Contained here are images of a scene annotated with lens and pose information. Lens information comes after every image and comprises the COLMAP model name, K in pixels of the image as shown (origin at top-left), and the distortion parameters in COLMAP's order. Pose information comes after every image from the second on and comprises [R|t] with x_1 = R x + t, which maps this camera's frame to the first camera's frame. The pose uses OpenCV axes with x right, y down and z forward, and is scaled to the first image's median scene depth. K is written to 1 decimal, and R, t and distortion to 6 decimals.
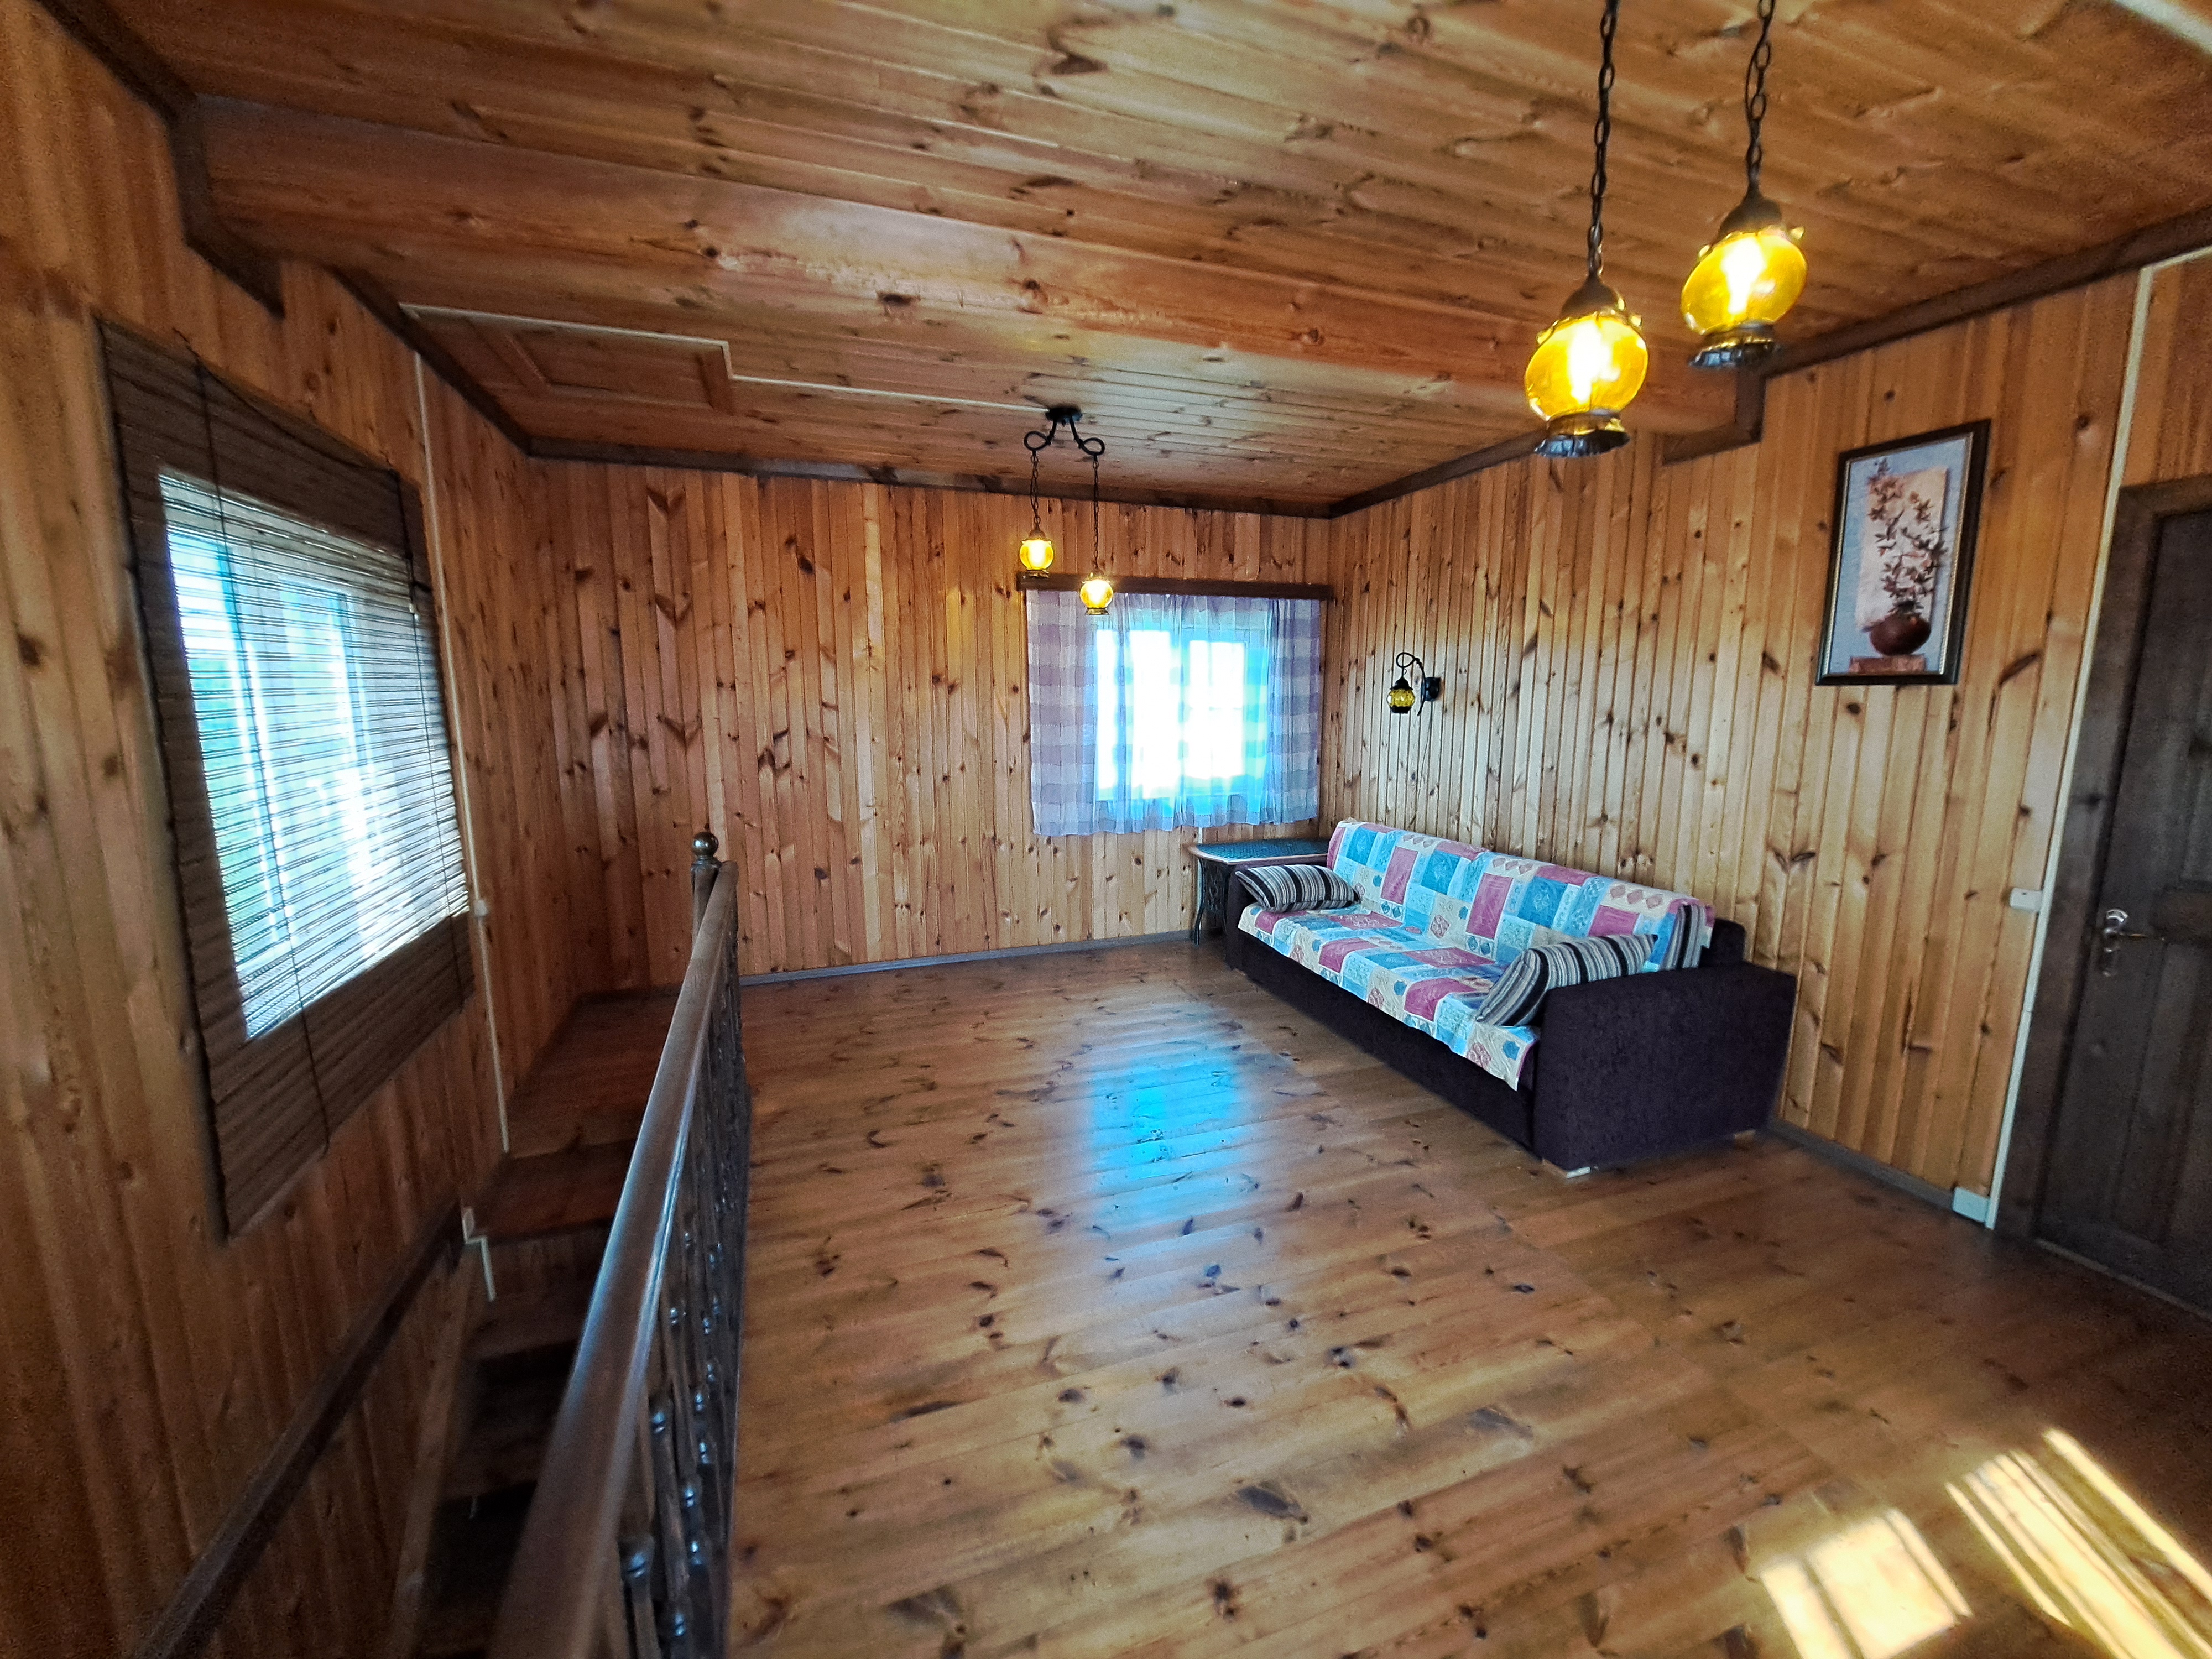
lens RADIAL K [[879.7, 0, 1090.6], [0, 879.7, 824.3], [0, 0, 1]] dist [-0.012751, -0.000221]
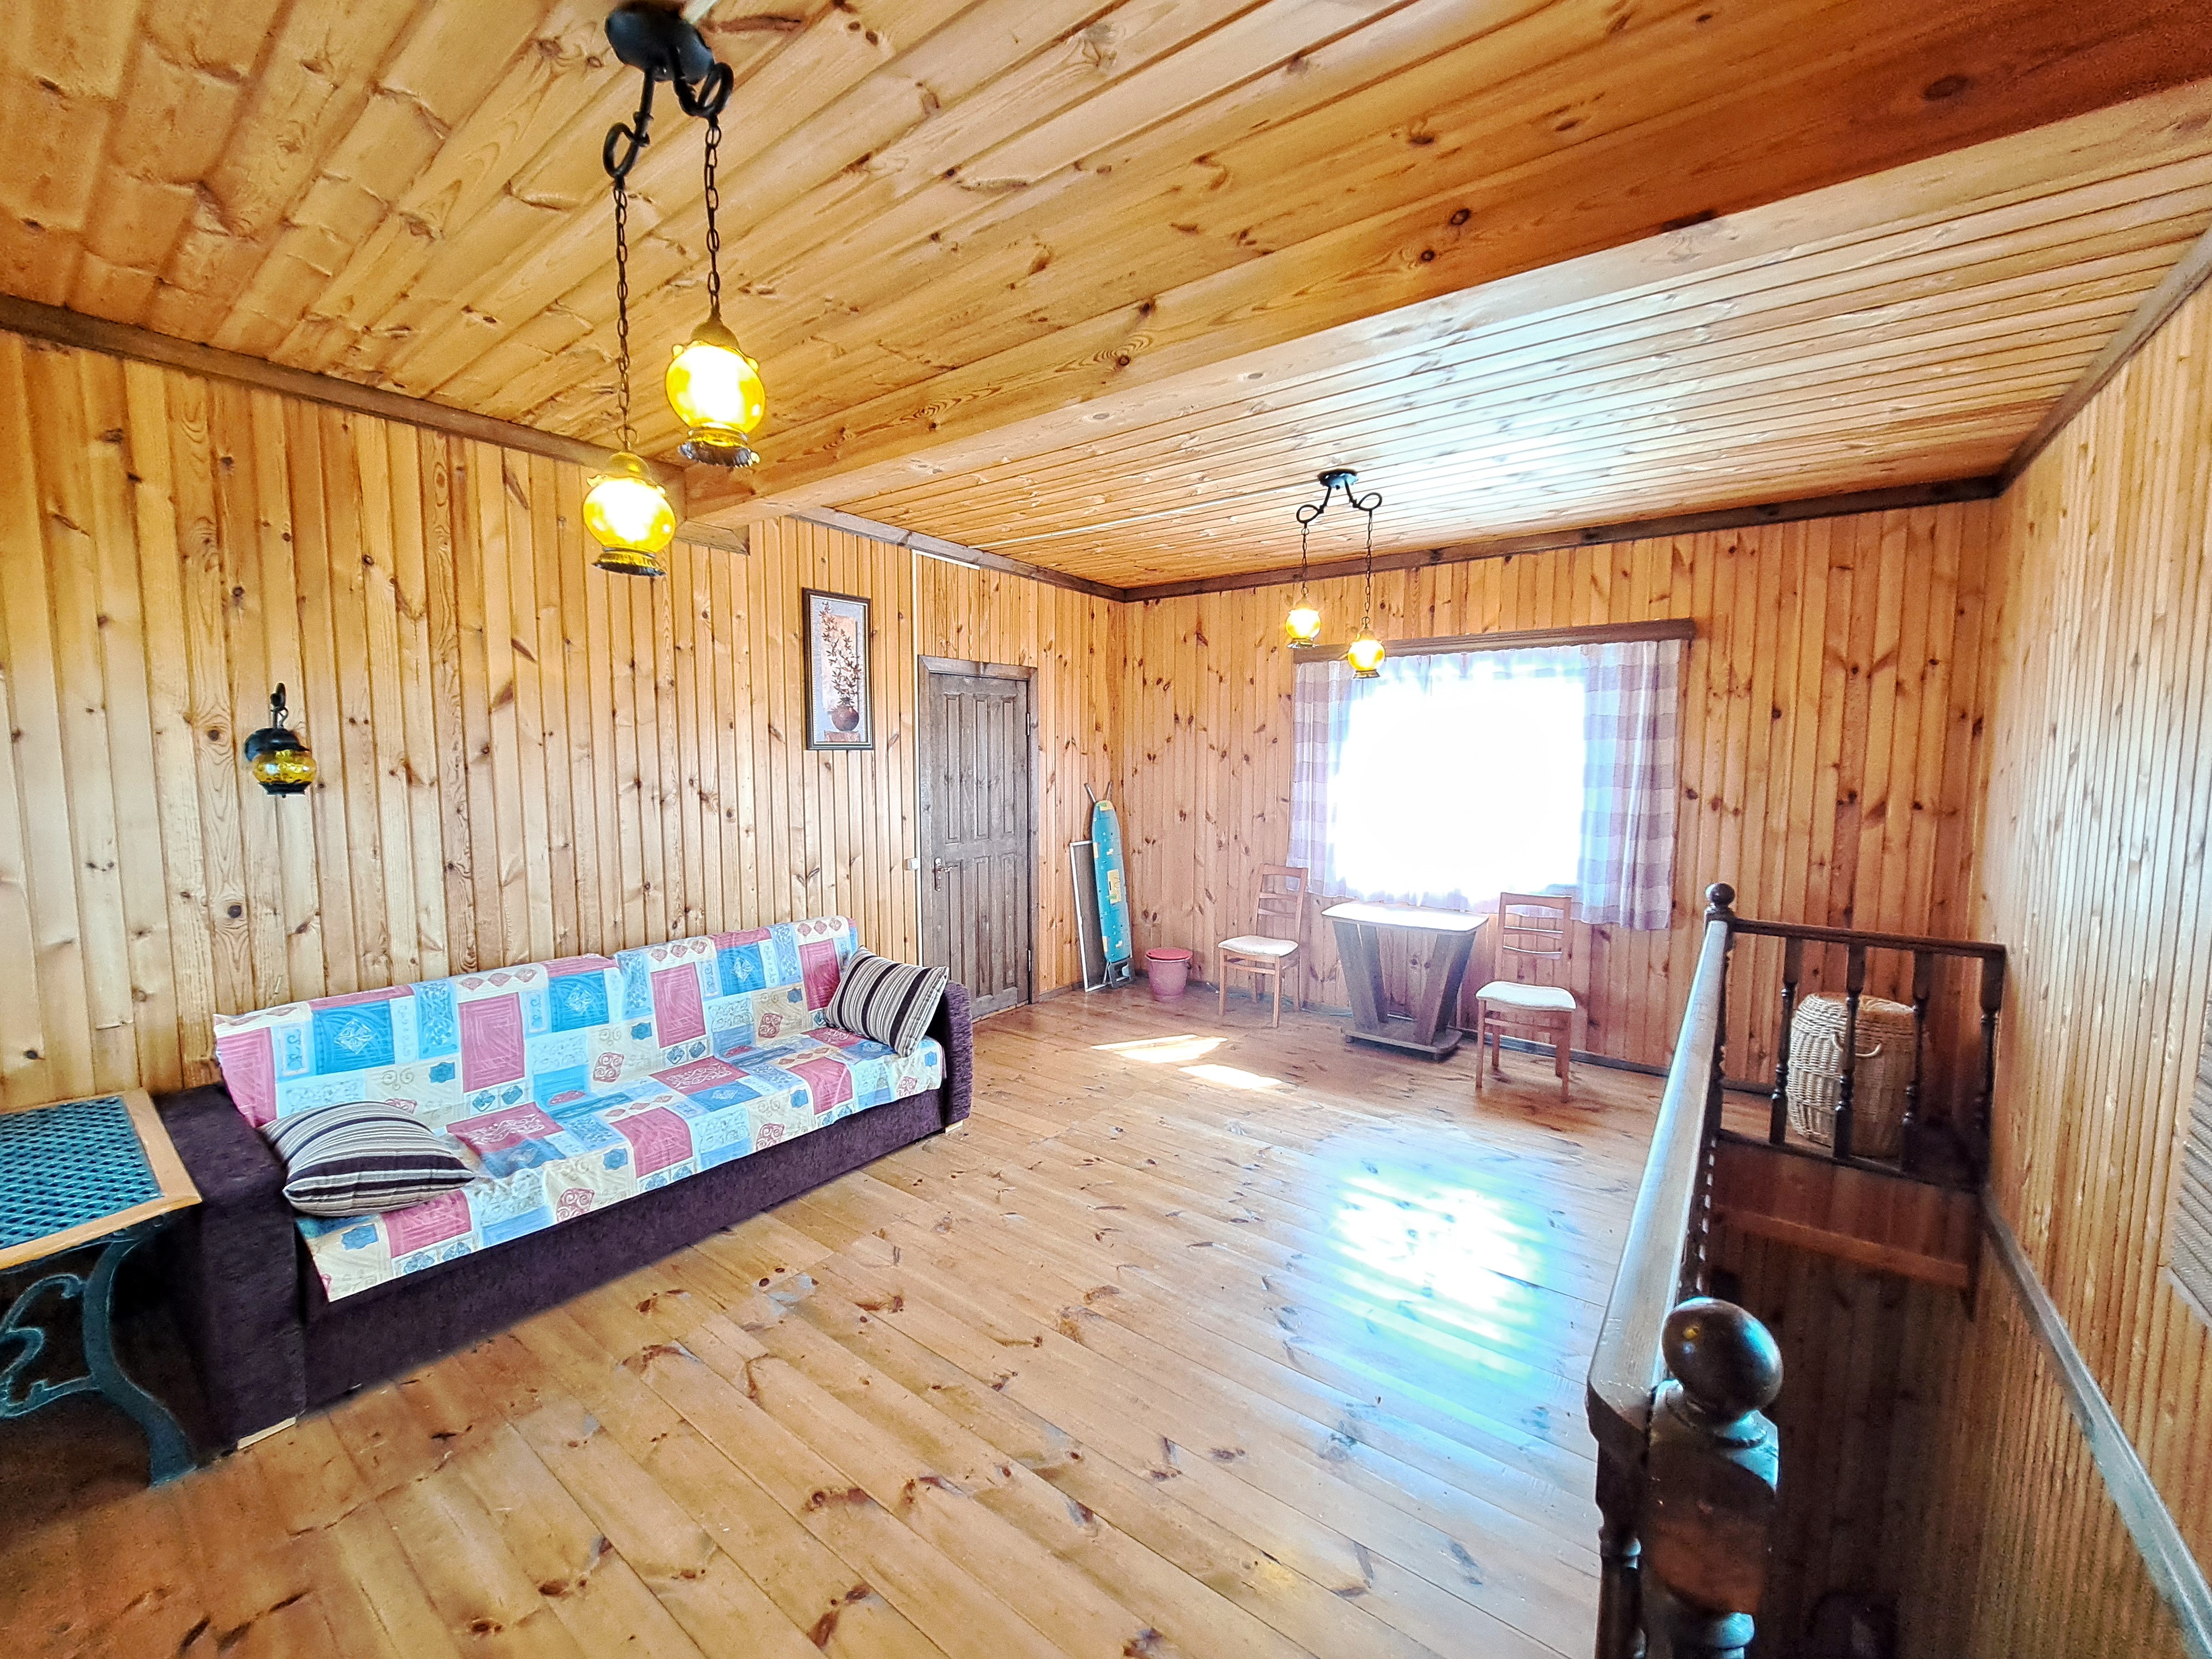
lens RADIAL K [[879.7, 0, 1088.5], [0, 879.7, 835.7], [0, 0, 1]] dist [-0.012751, -0.000221]
pose [[-0.552706, -0.078790, 0.829643, -0.480426], [0.120479, 0.977508, 0.173096, -0.173804], [-0.824622, 0.195626, -0.530782, 1.136430]]
